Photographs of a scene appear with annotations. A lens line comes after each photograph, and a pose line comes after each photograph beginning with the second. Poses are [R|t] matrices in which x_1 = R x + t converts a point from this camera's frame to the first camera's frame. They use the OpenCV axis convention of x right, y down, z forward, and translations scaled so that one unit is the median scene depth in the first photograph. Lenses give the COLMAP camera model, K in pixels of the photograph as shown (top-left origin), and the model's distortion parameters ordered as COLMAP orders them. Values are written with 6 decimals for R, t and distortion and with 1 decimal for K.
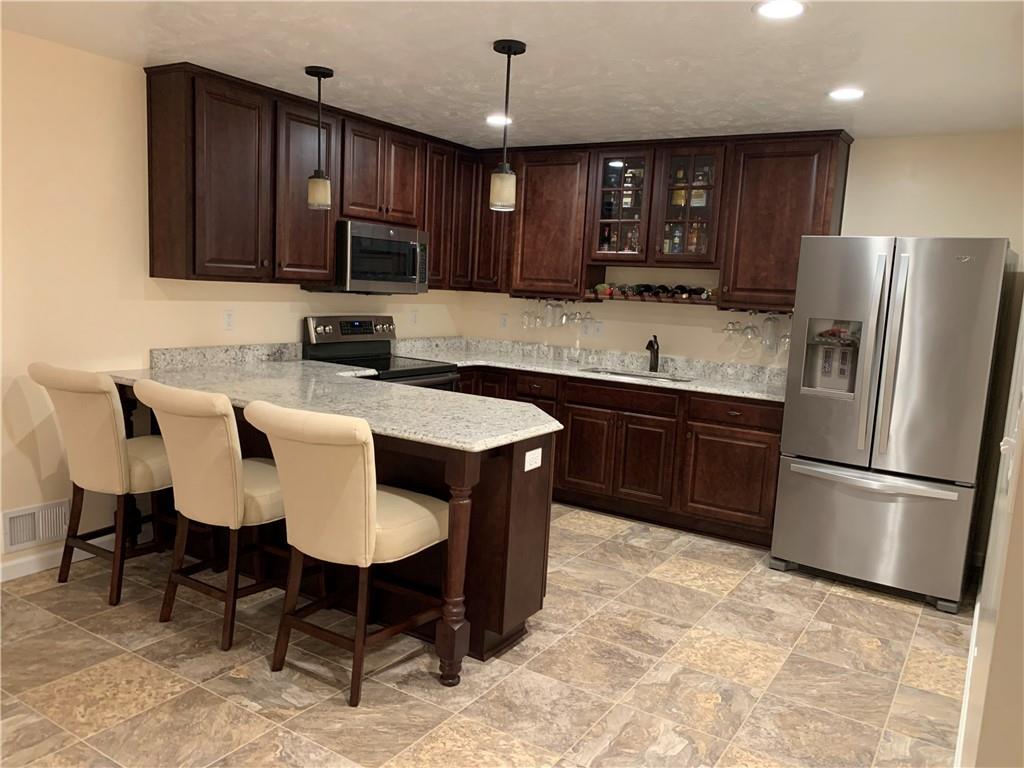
lens RADIAL K [[776.1, 0, 521.8], [0, 776.1, 386.2], [0, 0, 1]] dist [0.104188, -0.172441]
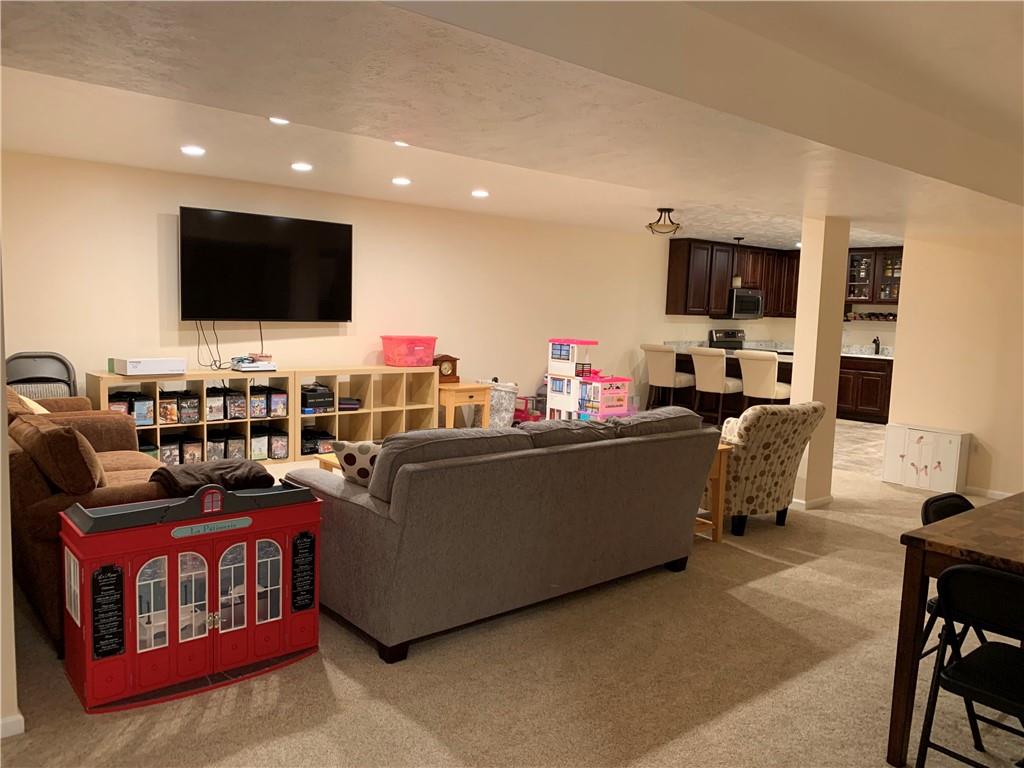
lens RADIAL K [[776.1, 0, 521.8], [0, 776.1, 386.2], [0, 0, 1]] dist [0.104188, -0.172441]
pose [[0.959742, 0.008140, -0.280767, -0.163048], [-0.019687, 0.999071, -0.038332, 0.180850], [0.280194, 0.042317, 0.959010, -1.393693]]
